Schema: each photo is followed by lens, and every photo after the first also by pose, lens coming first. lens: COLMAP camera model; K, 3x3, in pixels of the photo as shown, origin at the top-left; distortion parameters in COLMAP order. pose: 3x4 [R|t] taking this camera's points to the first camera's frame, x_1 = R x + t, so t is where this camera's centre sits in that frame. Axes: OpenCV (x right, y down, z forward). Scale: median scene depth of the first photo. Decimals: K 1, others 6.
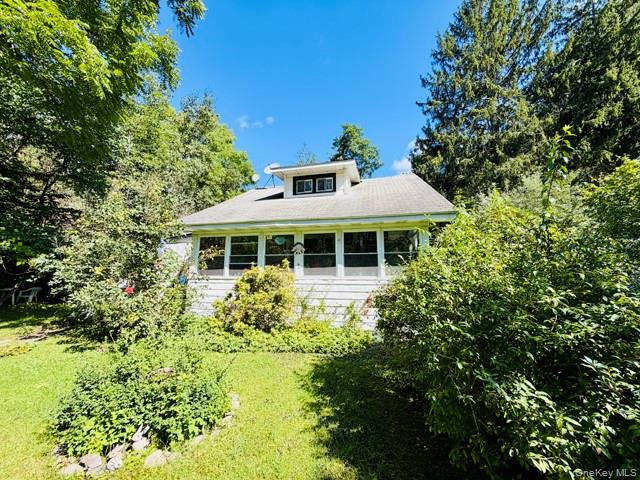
lens RADIAL K [[255.0, 0, 317.2], [0, 255.0, 238.0], [0, 0, 1]] dist [-0.000156, 0.000747]
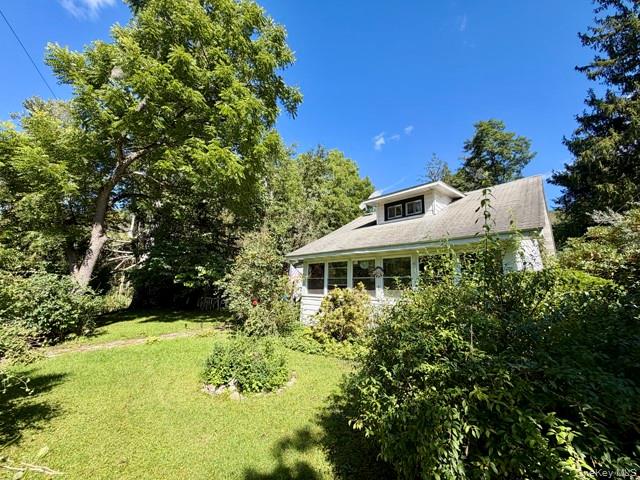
lens RADIAL K [[255.0, 0, 317.2], [0, 255.0, 238.0], [0, 0, 1]] dist [-0.000156, 0.000747]
pose [[0.855266, -0.081338, -0.511766, 0.281319], [0.047490, 0.995751, -0.078895, -0.032238], [0.516009, 0.043172, 0.855495, -0.101160]]
